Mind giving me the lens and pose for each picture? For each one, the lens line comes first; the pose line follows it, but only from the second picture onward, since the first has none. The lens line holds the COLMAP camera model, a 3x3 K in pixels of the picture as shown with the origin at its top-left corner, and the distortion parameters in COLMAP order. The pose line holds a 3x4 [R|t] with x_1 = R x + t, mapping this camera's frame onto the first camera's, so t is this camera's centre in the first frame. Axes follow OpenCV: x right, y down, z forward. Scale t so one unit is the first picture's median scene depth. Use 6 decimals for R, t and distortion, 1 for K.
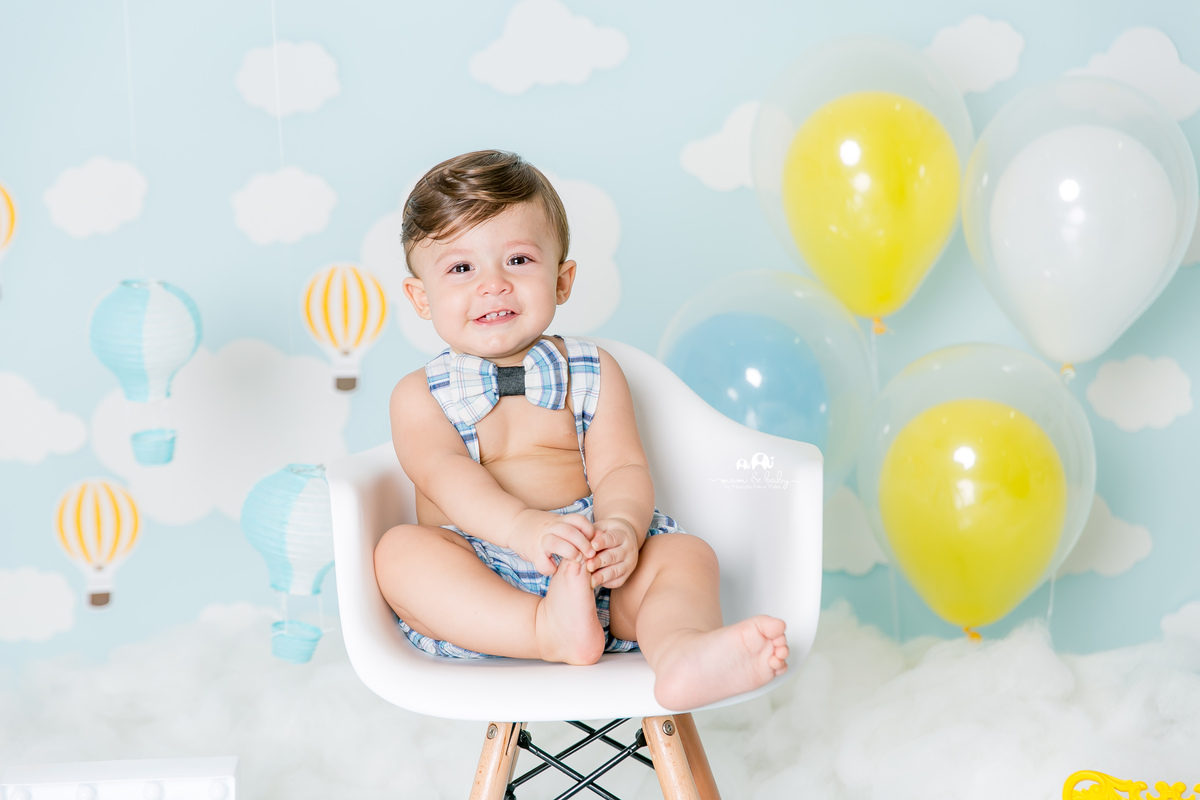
lens RADIAL K [[2290.2, 0, 600.0], [0, 2290.2, 400.0], [0, 0, 1]] dist [0.012441, 0.072954]
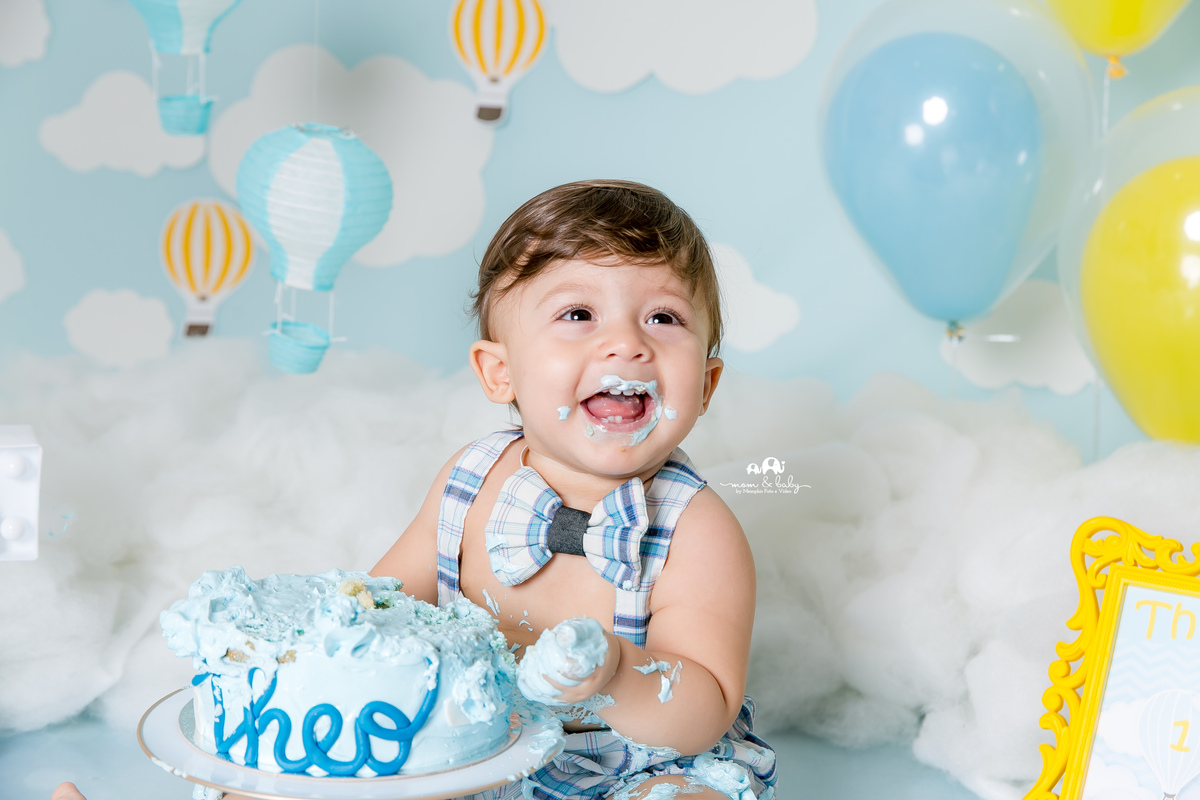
lens RADIAL K [[1958.6, 0, 600.0], [0, 1958.6, 400.0], [0, 0, 1]] dist [-0.005684, 0.113029]
pose [[0.978695, 0.108955, -0.174025, 0.071841], [-0.103492, 0.993818, 0.040192, 0.066878], [0.177329, -0.021326, 0.983921, 0.277042]]
